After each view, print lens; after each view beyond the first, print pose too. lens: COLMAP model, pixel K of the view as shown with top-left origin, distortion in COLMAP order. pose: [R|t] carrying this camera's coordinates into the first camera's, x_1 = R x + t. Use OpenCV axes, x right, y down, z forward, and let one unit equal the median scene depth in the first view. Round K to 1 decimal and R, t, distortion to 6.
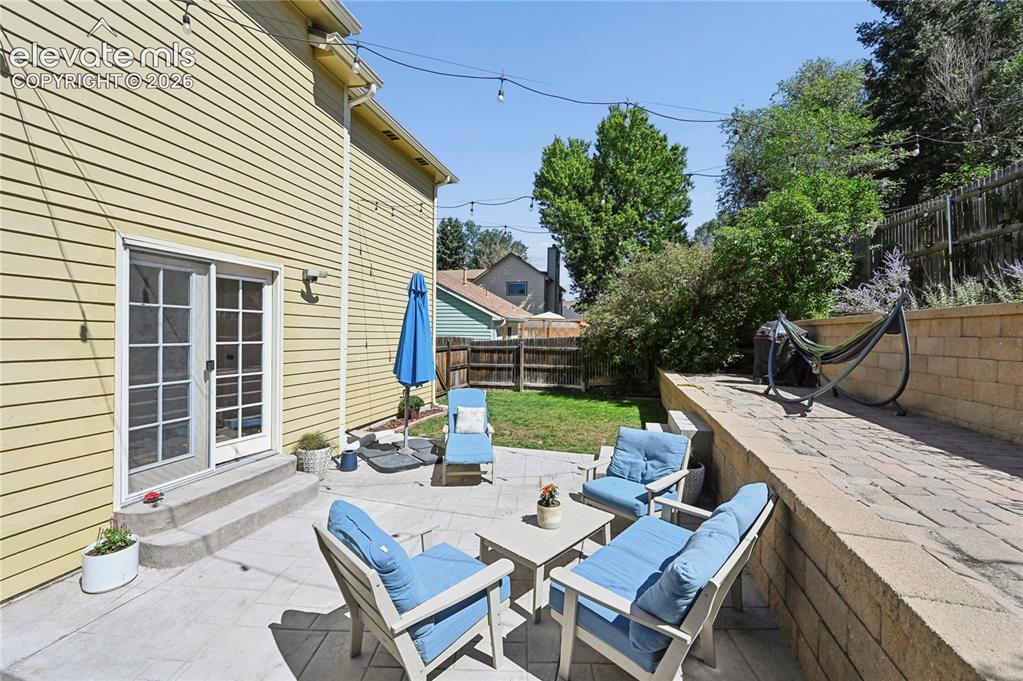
lens RADIAL K [[417.7, 0, 507.0], [0, 417.7, 324.5], [0, 0, 1]] dist [0.001403, 0.000149]
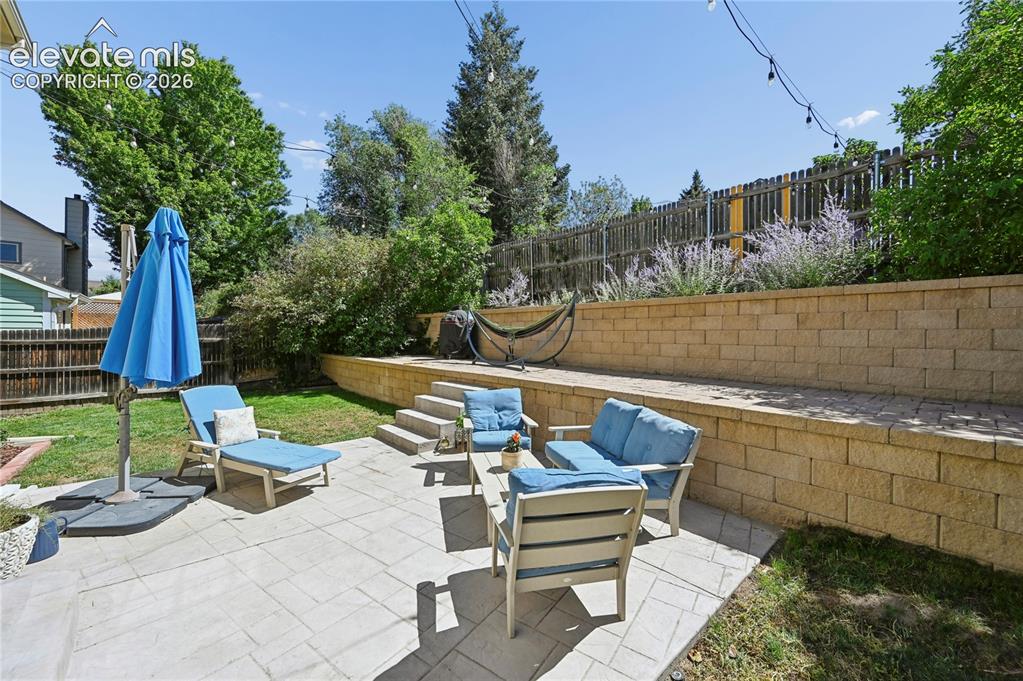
lens RADIAL K [[417.7, 0, 507.0], [0, 417.7, 324.5], [0, 0, 1]] dist [0.001403, 0.000149]
pose [[0.530336, 0.013033, 0.847687, -0.126970], [-0.019160, 0.999811, -0.003385, 0.012400], [-0.847571, -0.014447, 0.530485, 0.058396]]
